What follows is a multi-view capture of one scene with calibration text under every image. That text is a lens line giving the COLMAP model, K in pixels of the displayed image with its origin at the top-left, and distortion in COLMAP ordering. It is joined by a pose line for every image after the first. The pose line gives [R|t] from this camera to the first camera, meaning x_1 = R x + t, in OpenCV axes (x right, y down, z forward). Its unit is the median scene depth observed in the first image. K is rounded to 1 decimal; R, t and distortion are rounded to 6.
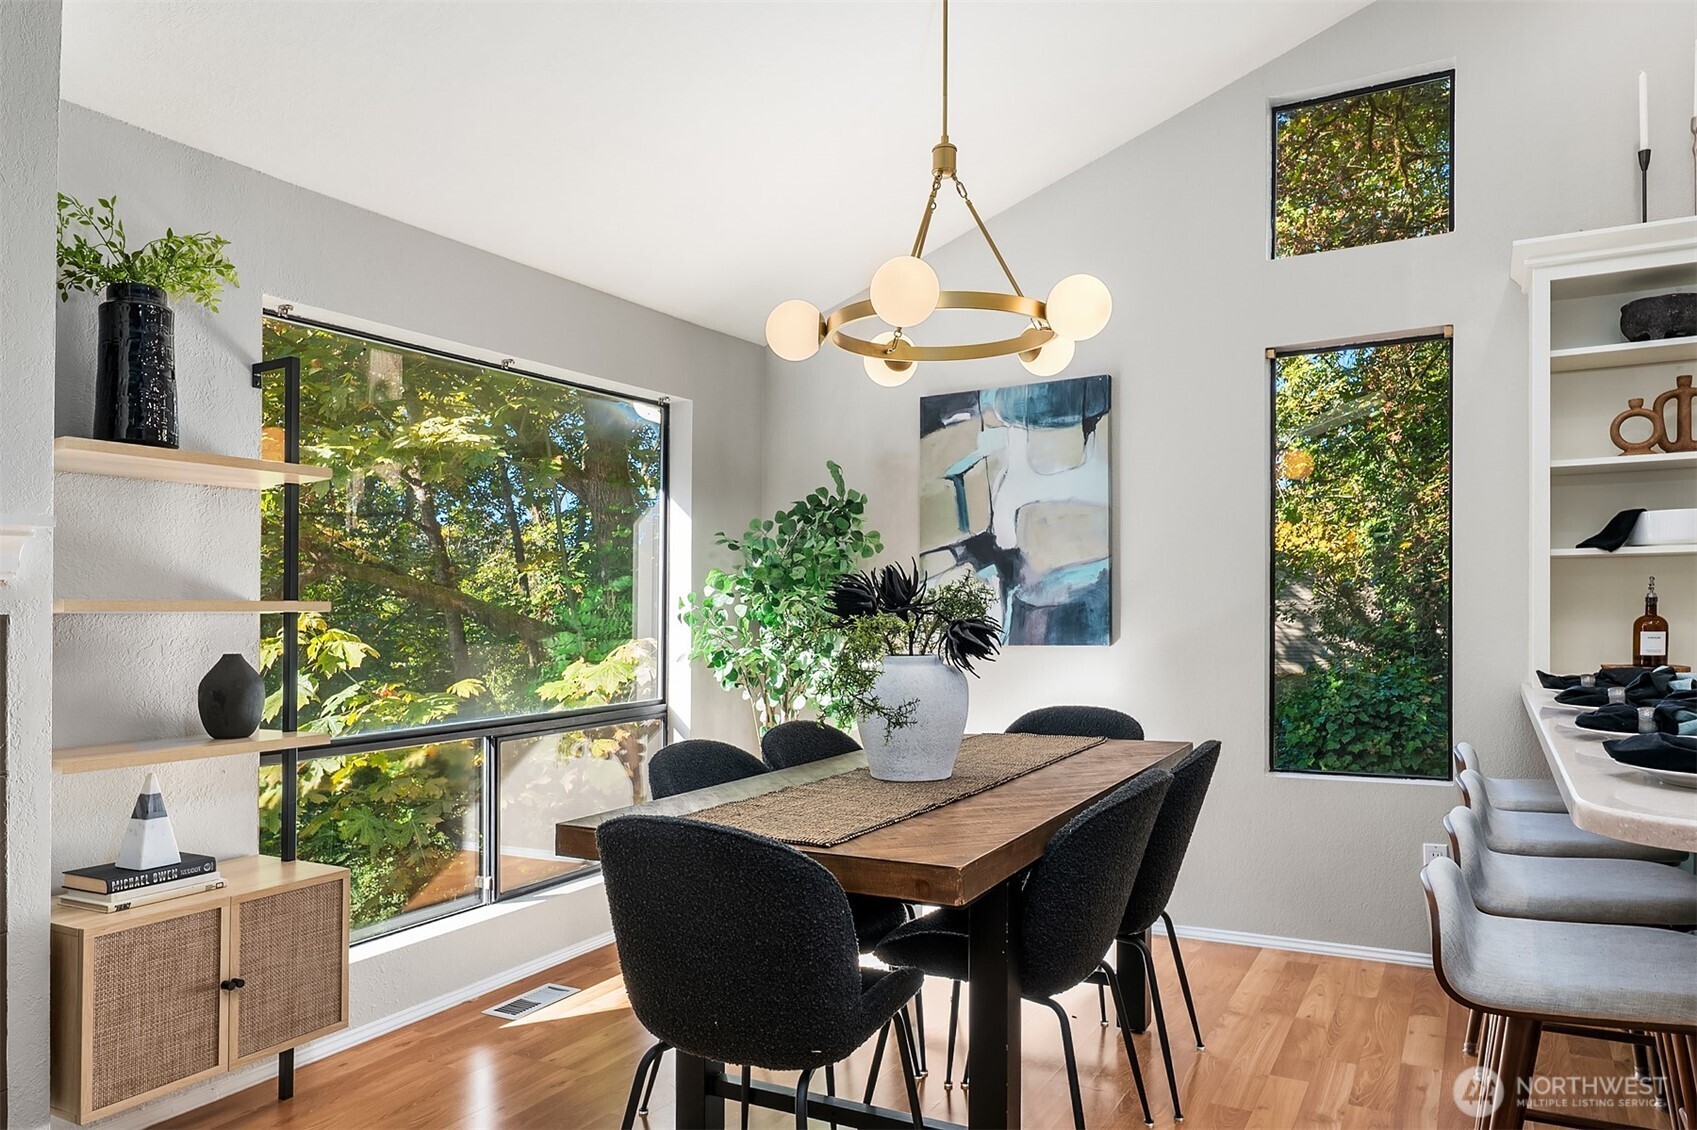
lens RADIAL K [[1133.1, 0, 856.6], [0, 1133.1, 590.7], [0, 0, 1]] dist [-0.008173, -0.003335]
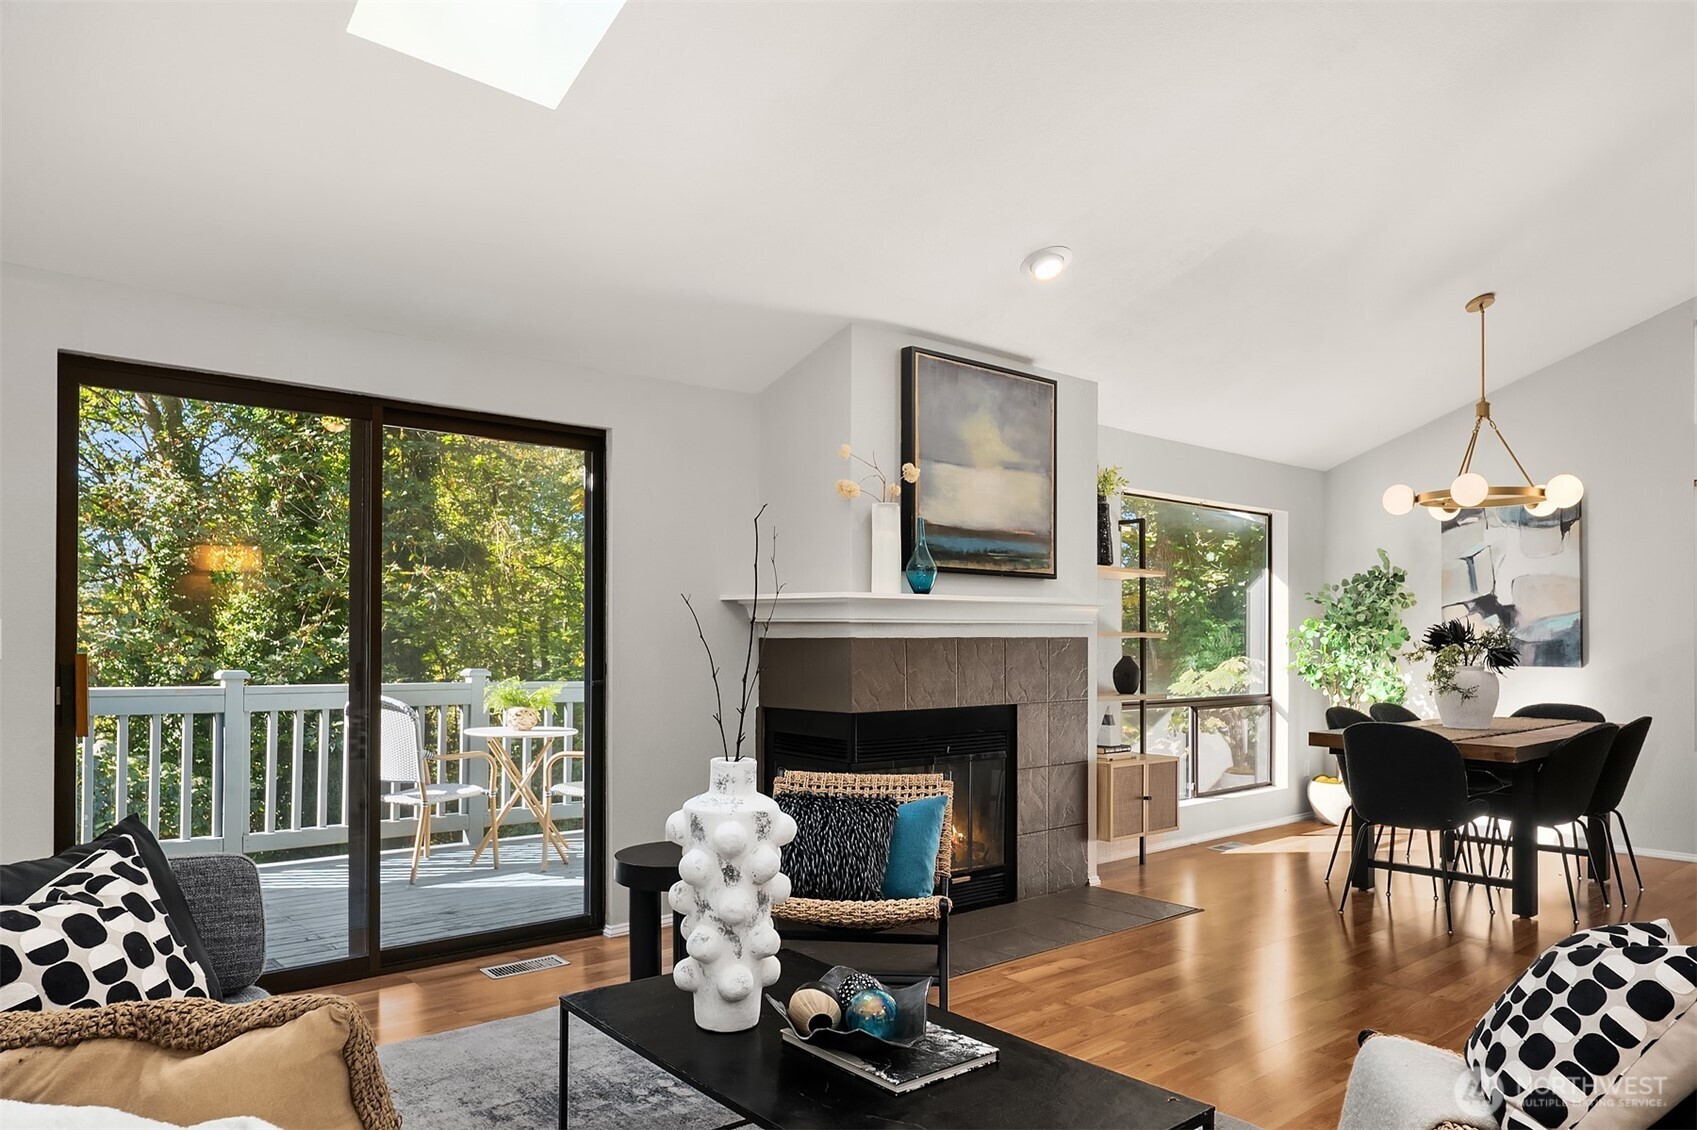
lens RADIAL K [[1133.1, 0, 856.6], [0, 1133.1, 590.7], [0, 0, 1]] dist [-0.008173, -0.003335]
pose [[0.940835, 0.004867, -0.338831, -0.188945], [-0.012730, 0.999699, -0.020988, -0.012428], [0.338627, 0.024060, 0.940613, -0.804013]]
